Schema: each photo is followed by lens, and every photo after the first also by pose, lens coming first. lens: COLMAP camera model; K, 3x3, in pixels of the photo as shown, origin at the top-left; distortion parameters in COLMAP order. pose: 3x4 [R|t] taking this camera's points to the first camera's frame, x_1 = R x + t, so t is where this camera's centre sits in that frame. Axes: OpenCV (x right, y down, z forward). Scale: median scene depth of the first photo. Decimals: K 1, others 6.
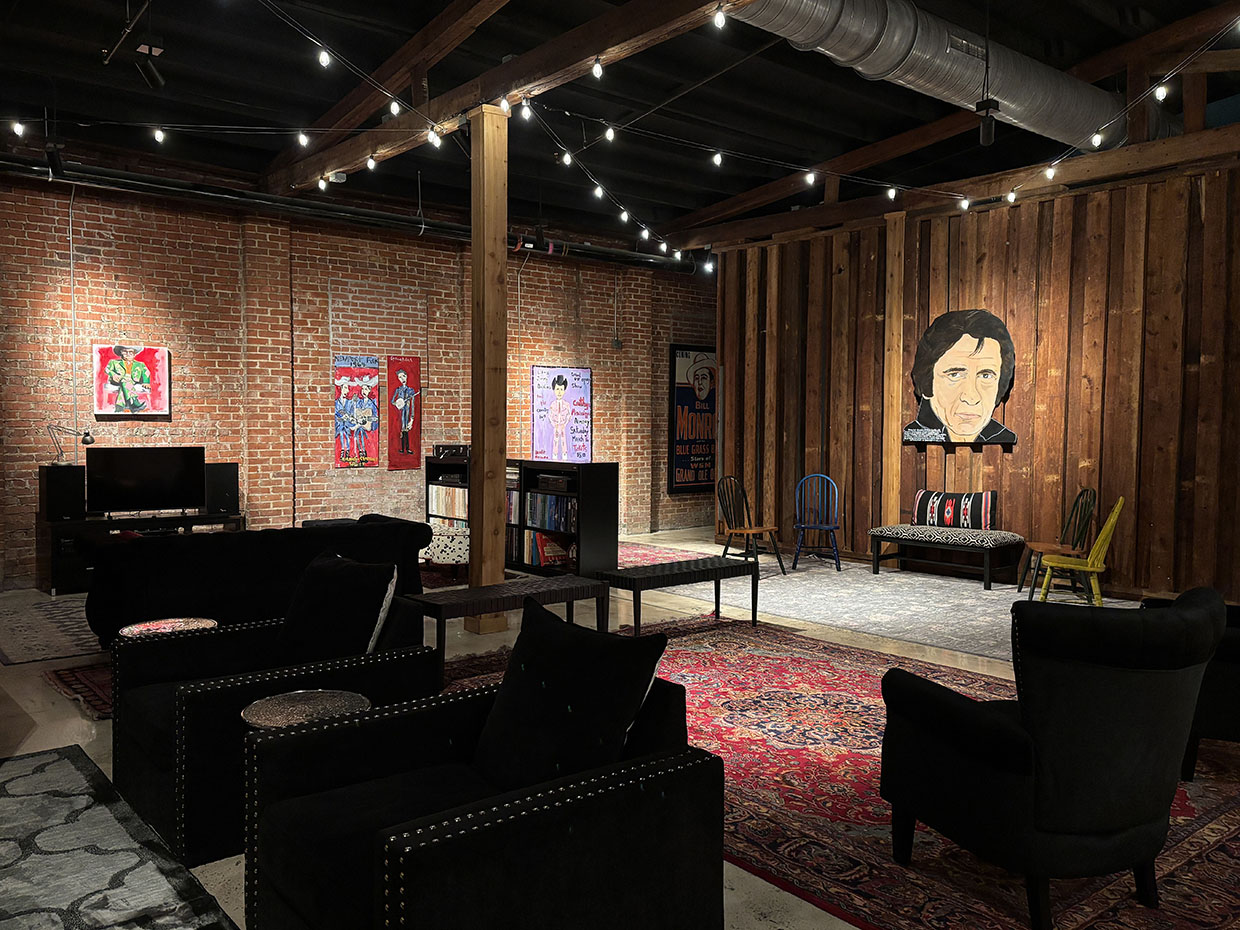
lens RADIAL K [[999.7, 0, 619.9], [0, 999.7, 463.6], [0, 0, 1]] dist [0.065600, -0.021665]
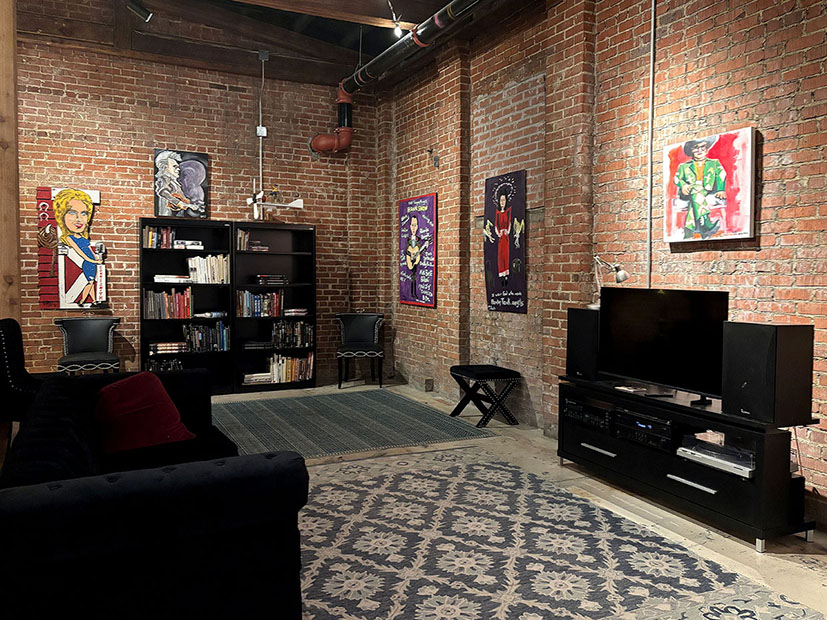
lens RADIAL K [[666.7, 0, 425.5], [0, 666.7, 296.3], [0, 0, 1]] dist [0.065600, -0.021665]
pose [[-0.222353, 0.028127, -0.974560, -0.005525], [-0.045694, 0.998185, 0.039234, -0.019311], [0.973895, 0.053255, -0.220664, 0.846697]]
